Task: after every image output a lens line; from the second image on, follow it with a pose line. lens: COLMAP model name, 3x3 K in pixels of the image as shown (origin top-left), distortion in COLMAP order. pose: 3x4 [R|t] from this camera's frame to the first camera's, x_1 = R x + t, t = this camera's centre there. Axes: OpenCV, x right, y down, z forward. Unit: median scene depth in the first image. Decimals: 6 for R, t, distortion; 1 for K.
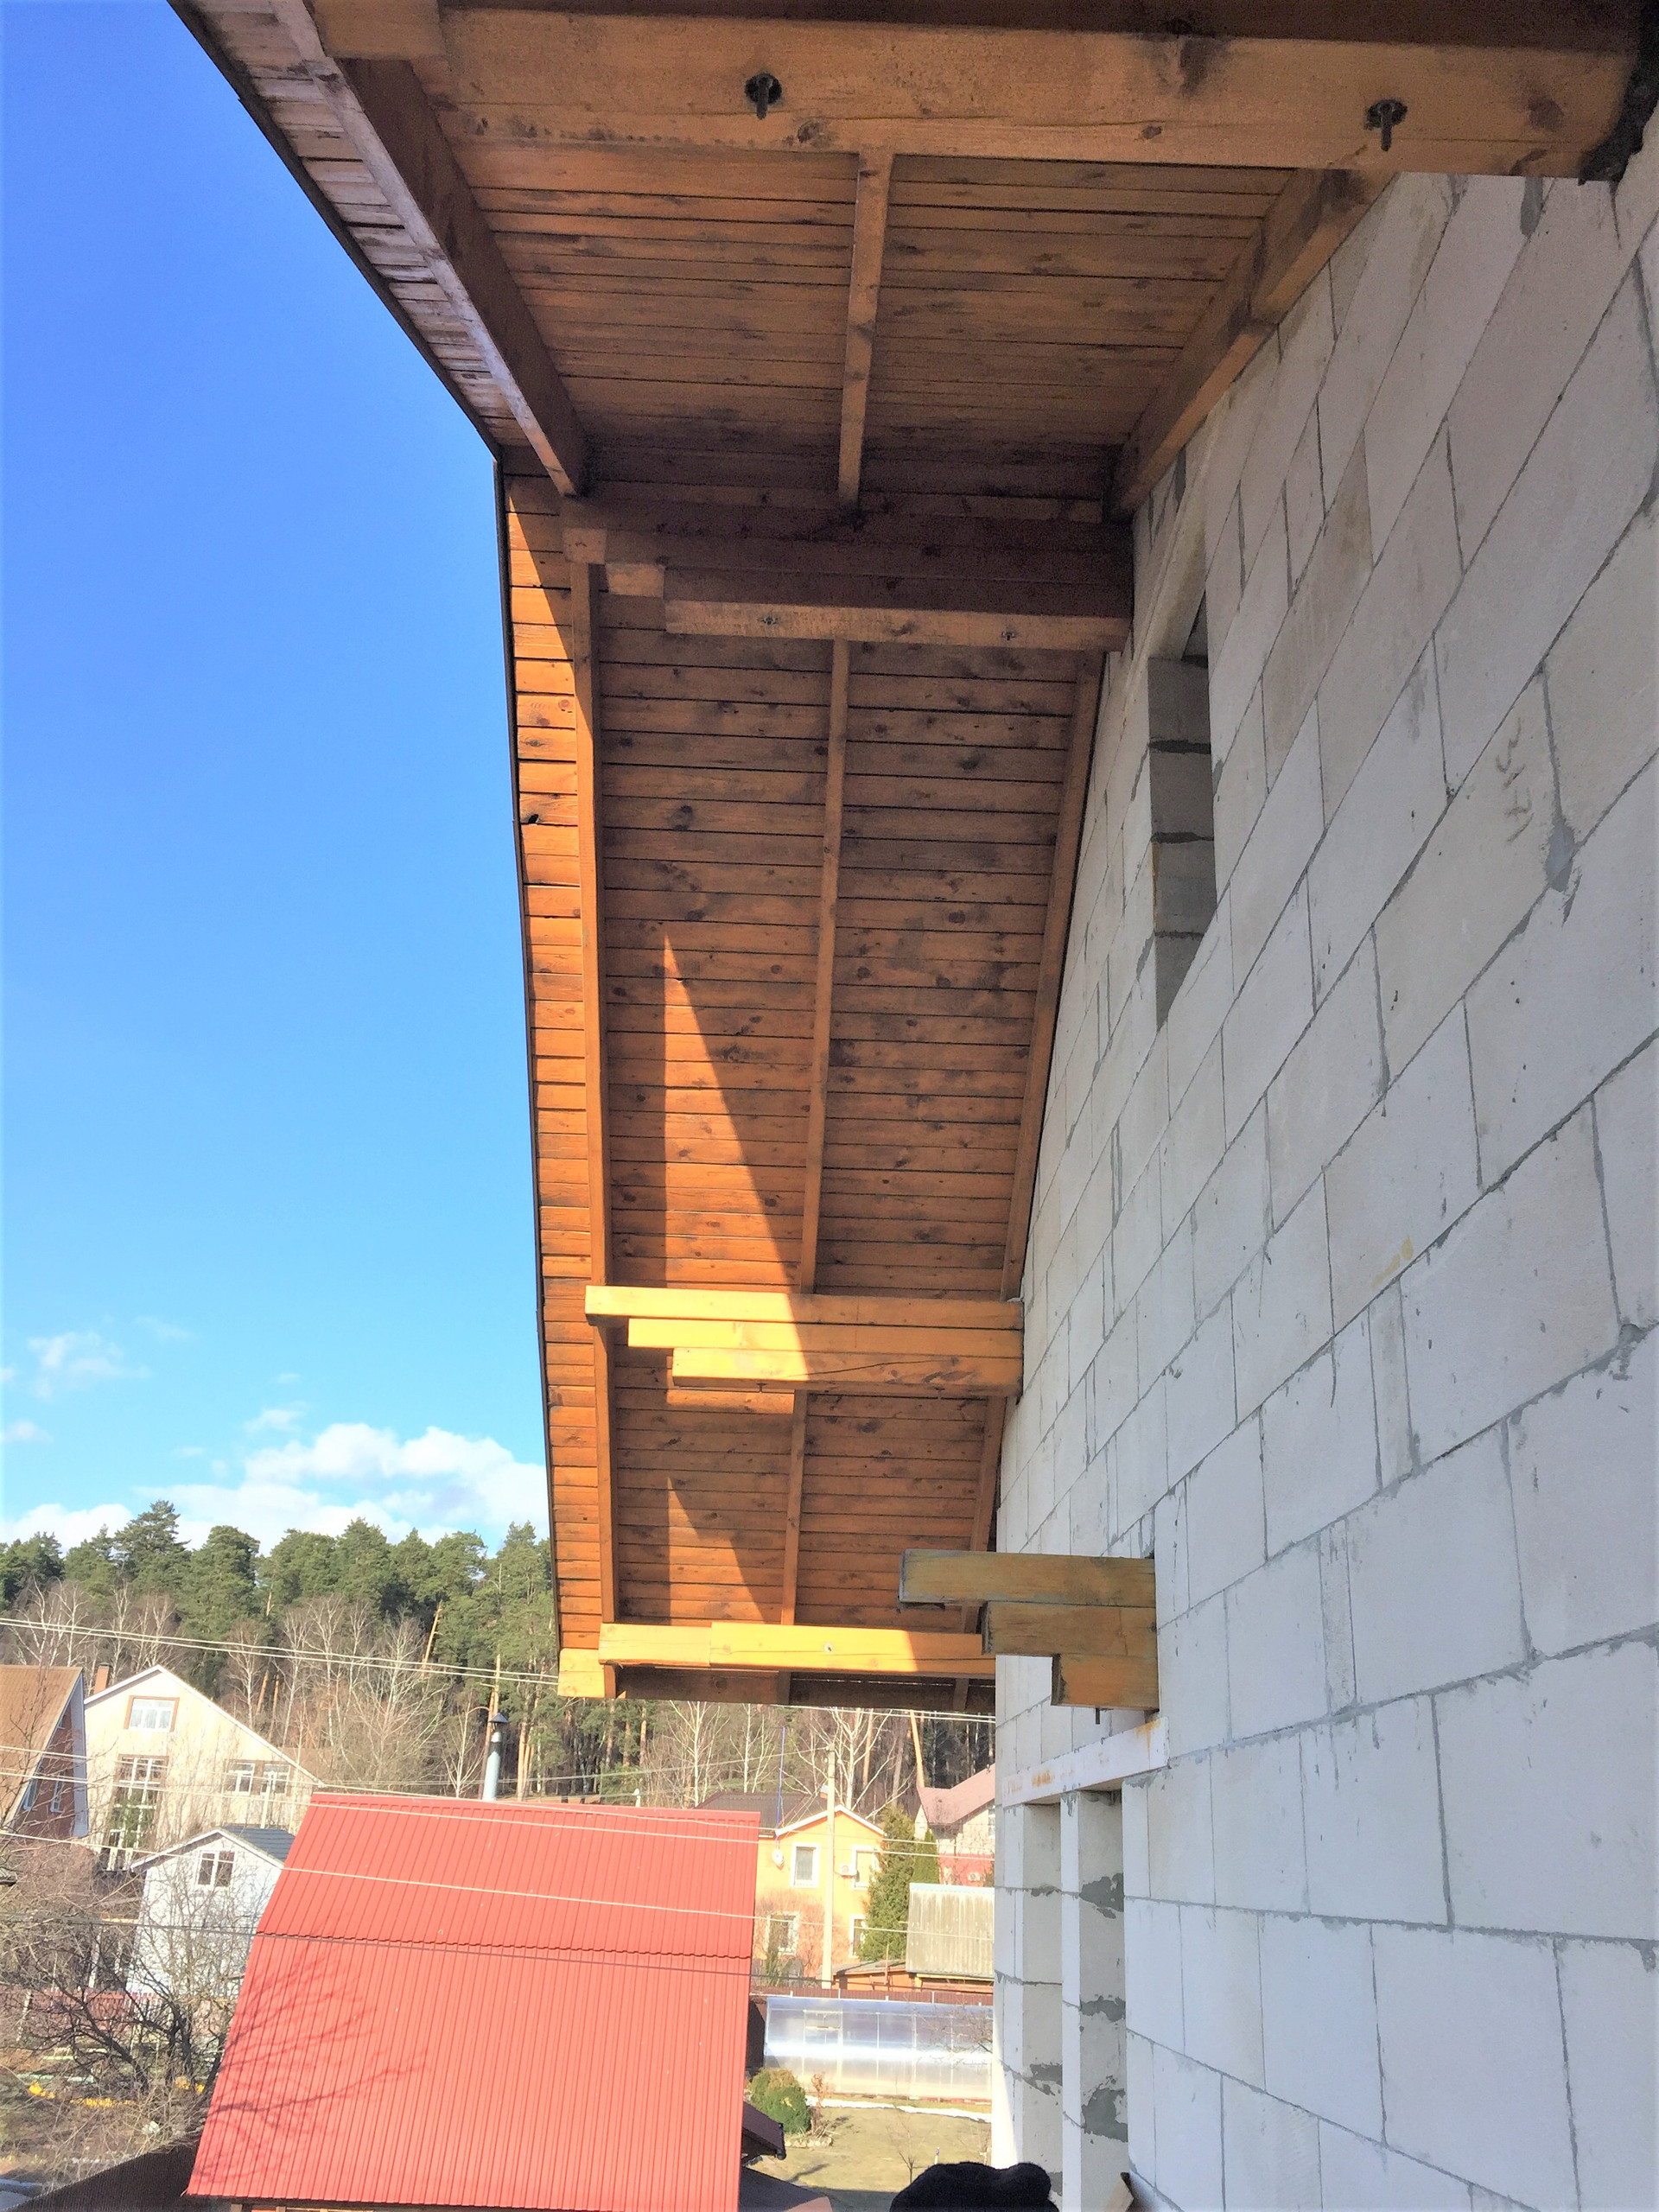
lens RADIAL K [[1871.4, 0, 831.6], [0, 1871.4, 1092.7], [0, 0, 1]] dist [0.073310, -0.104521]
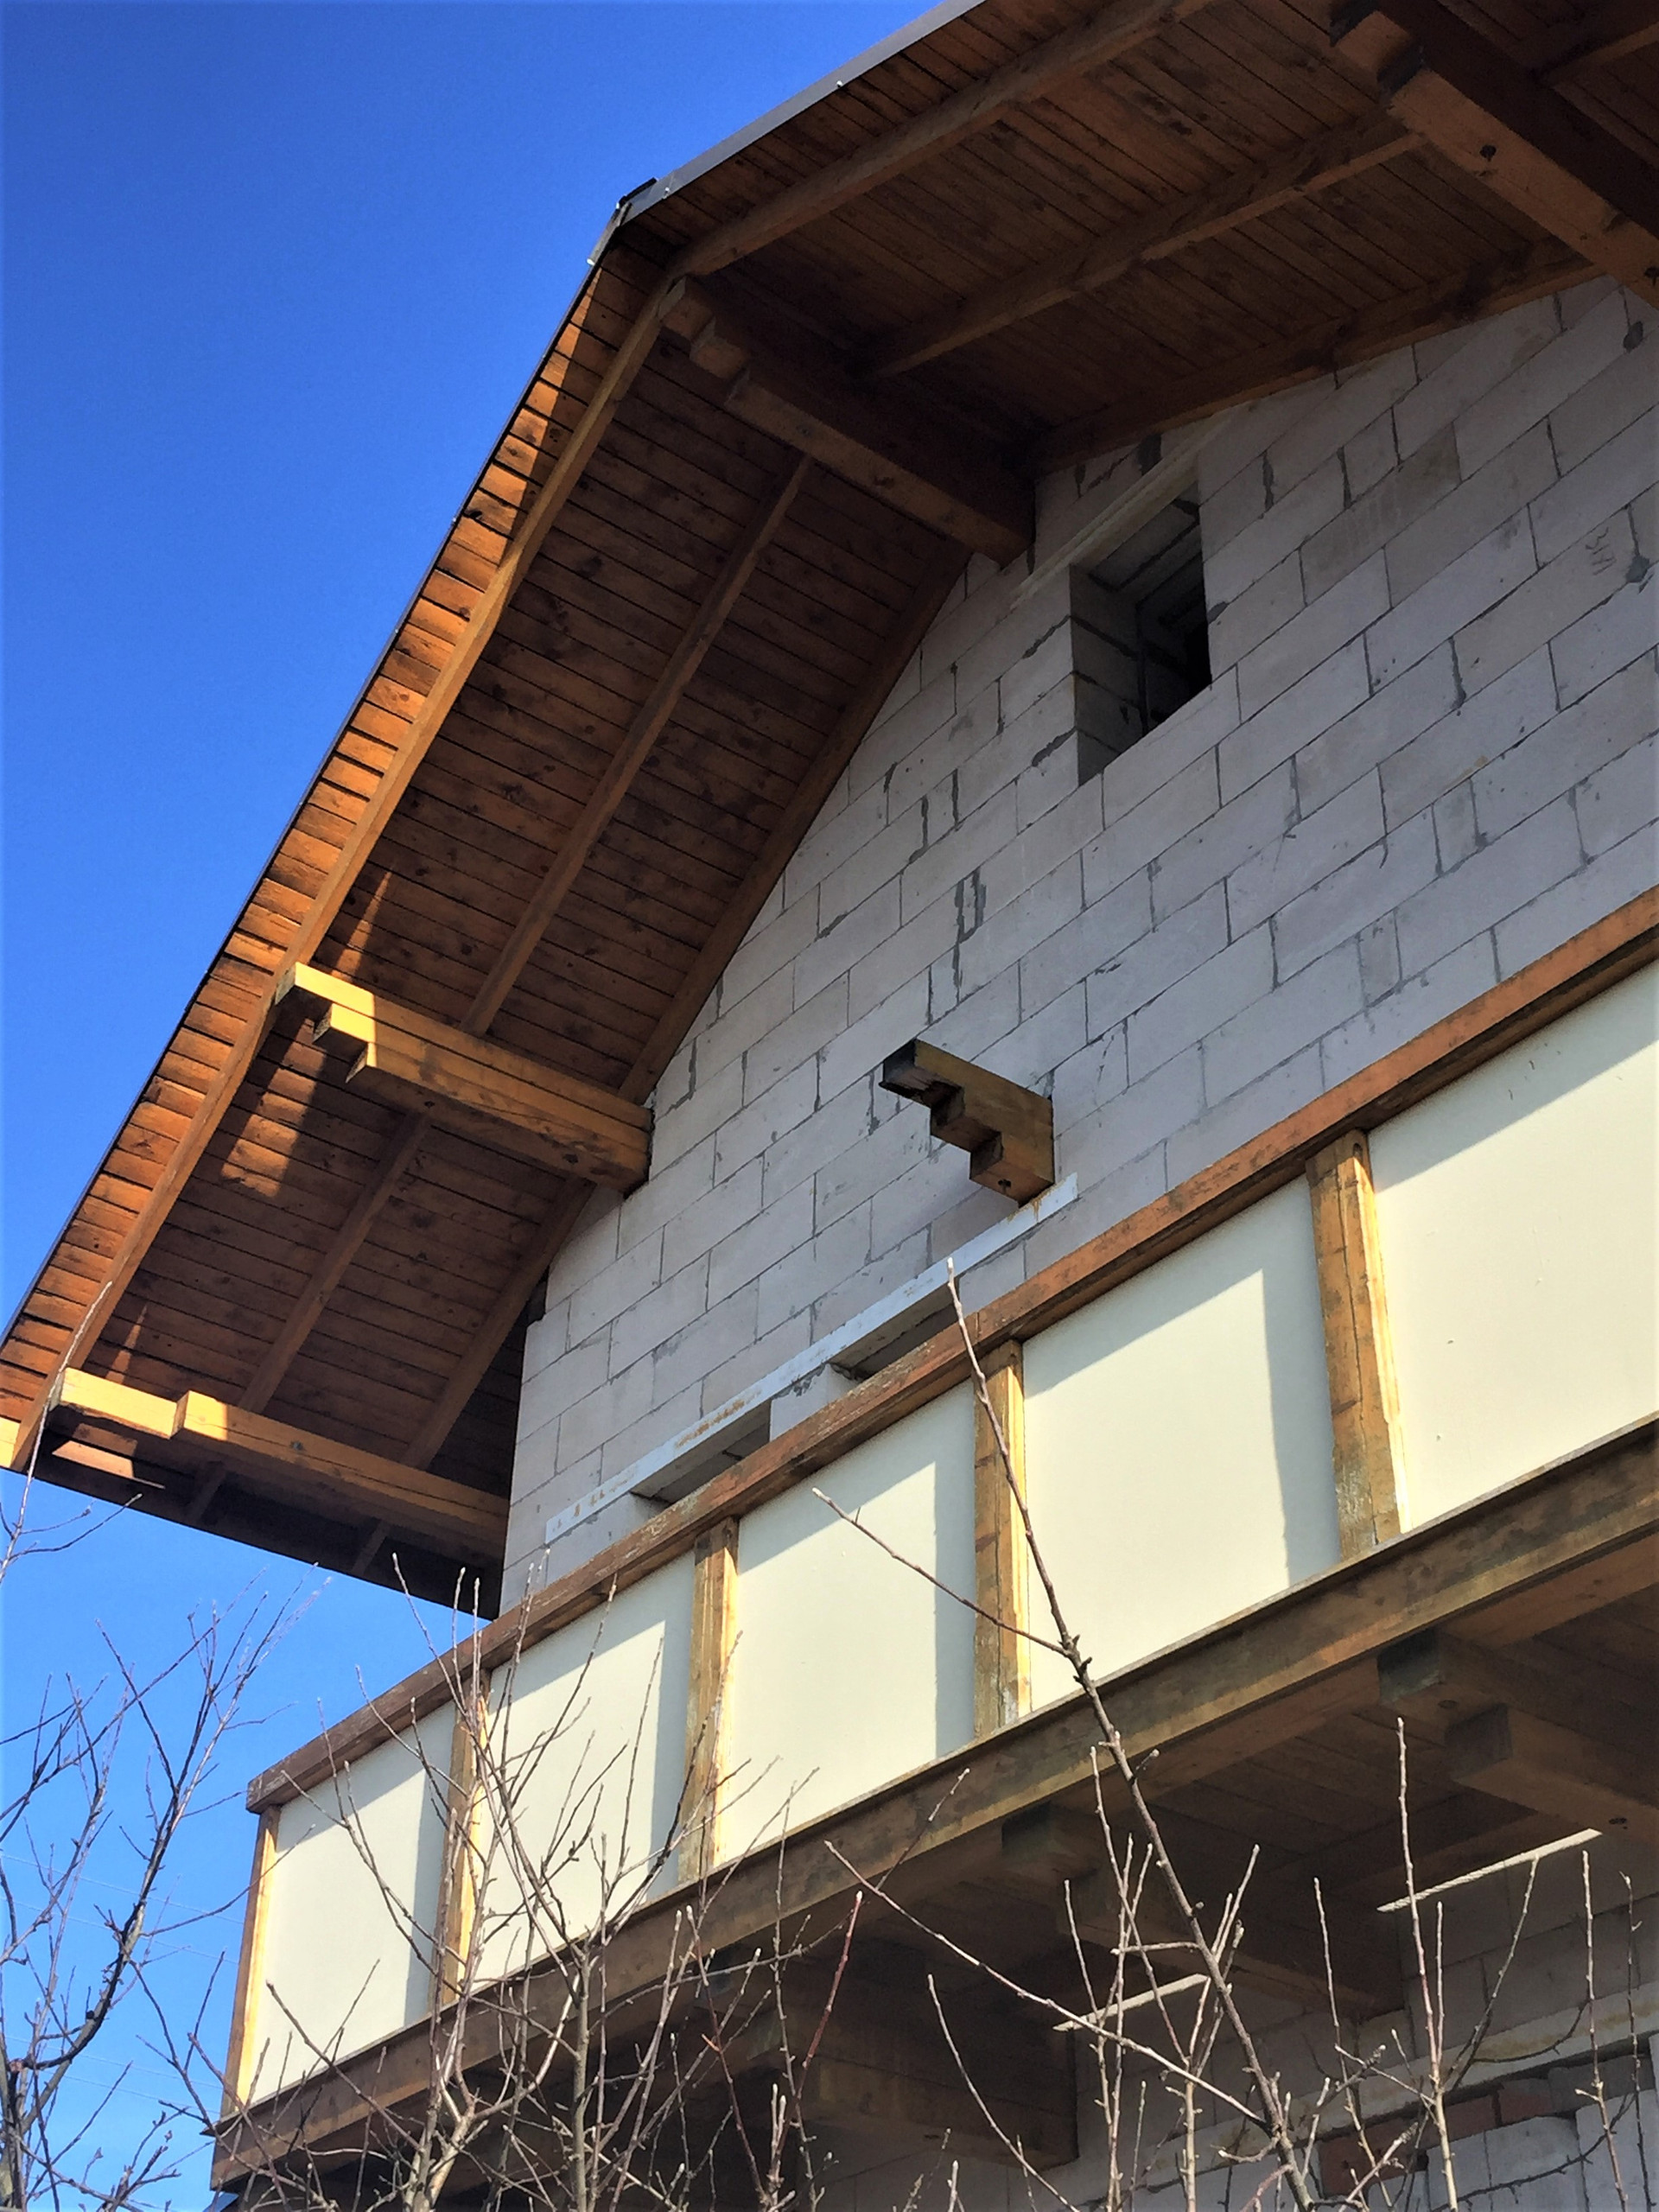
lens RADIAL K [[2833.2, 0, 829.6], [0, 2833.2, 1103.2], [0, 0, 1]] dist [0.083775, 0.000000]
pose [[0.818721, 0.307223, 0.485088, -0.704841], [-0.206024, 0.945742, -0.251248, 0.573499], [-0.535957, 0.105762, 0.837594, -0.506666]]
